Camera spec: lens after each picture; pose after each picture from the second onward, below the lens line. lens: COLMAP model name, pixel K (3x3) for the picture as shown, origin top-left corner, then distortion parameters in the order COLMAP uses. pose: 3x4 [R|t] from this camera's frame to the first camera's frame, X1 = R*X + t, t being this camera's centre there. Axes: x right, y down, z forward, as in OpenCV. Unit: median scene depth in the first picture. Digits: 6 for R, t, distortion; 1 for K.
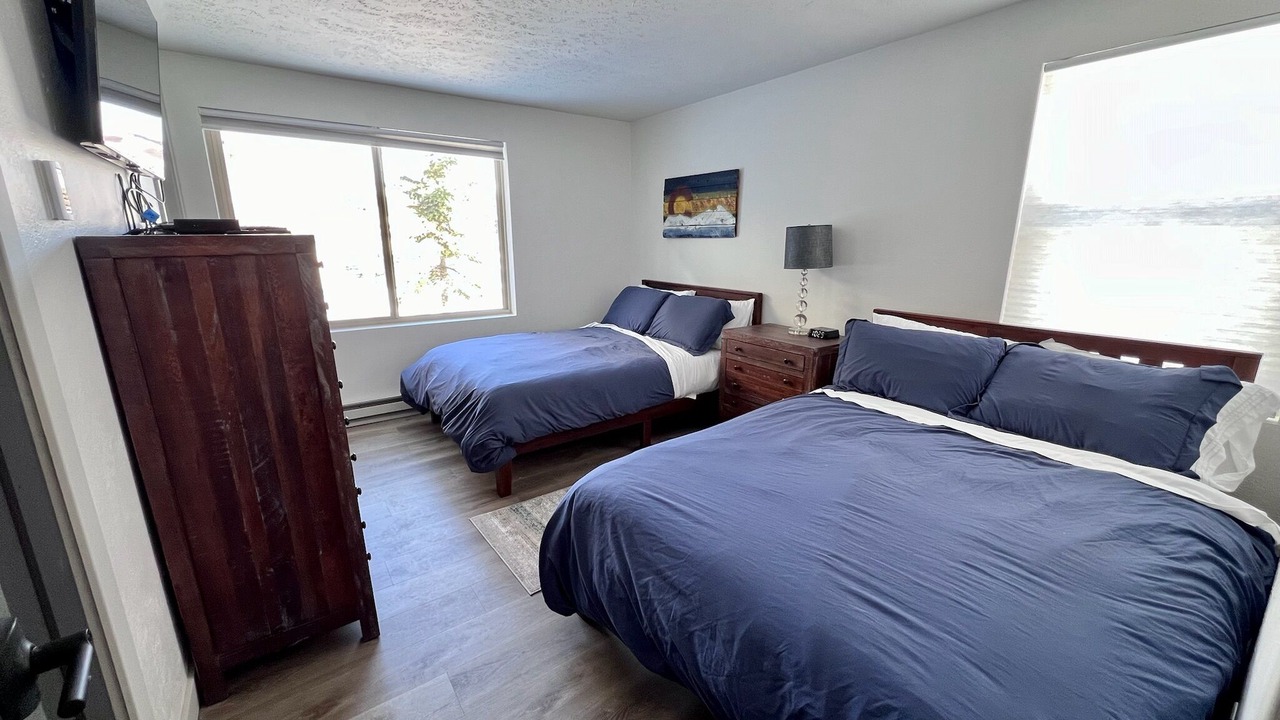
lens RADIAL K [[505.7, 0, 638.8], [0, 505.7, 362.8], [0, 0, 1]] dist [-0.002903, 0.000056]
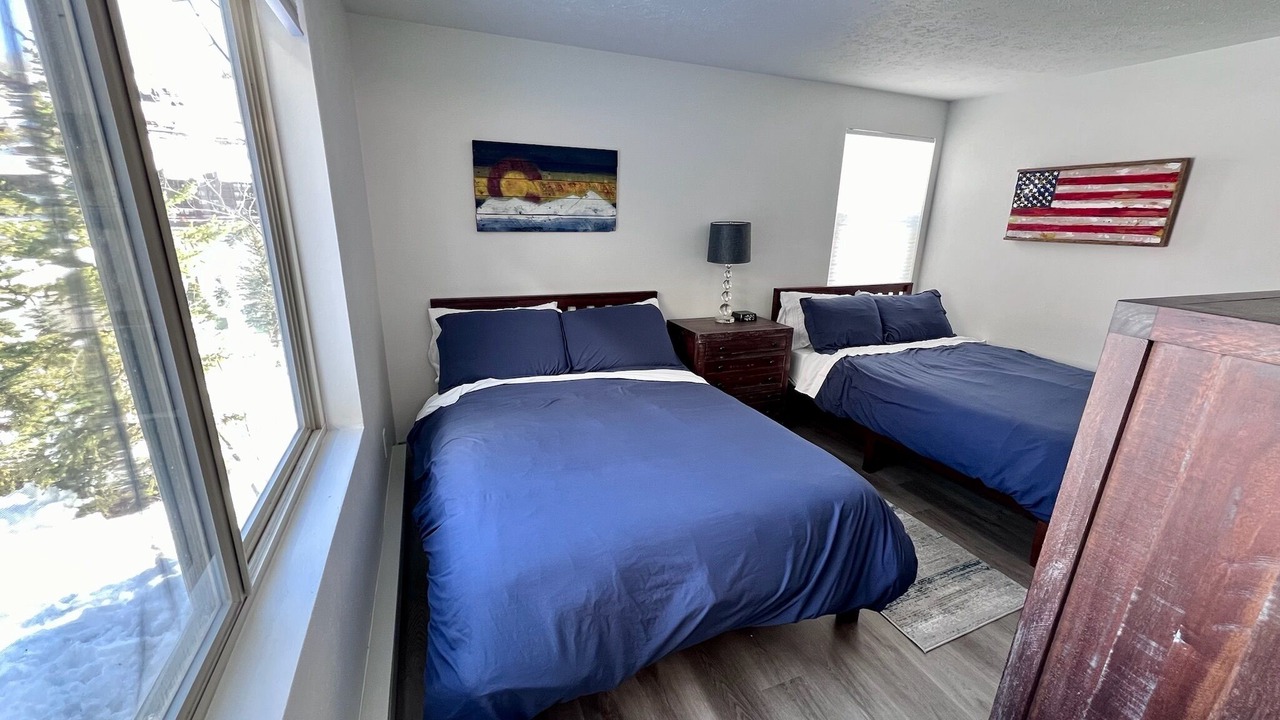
lens RADIAL K [[505.7, 0, 640.4], [0, 505.7, 357.7], [0, 0, 1]] dist [-0.002903, 0.000056]
pose [[0.235892, -0.258443, 0.936783, -0.621654], [0.217549, 0.953565, 0.208292, -0.203288], [-0.947115, 0.154661, 0.281163, 0.716912]]
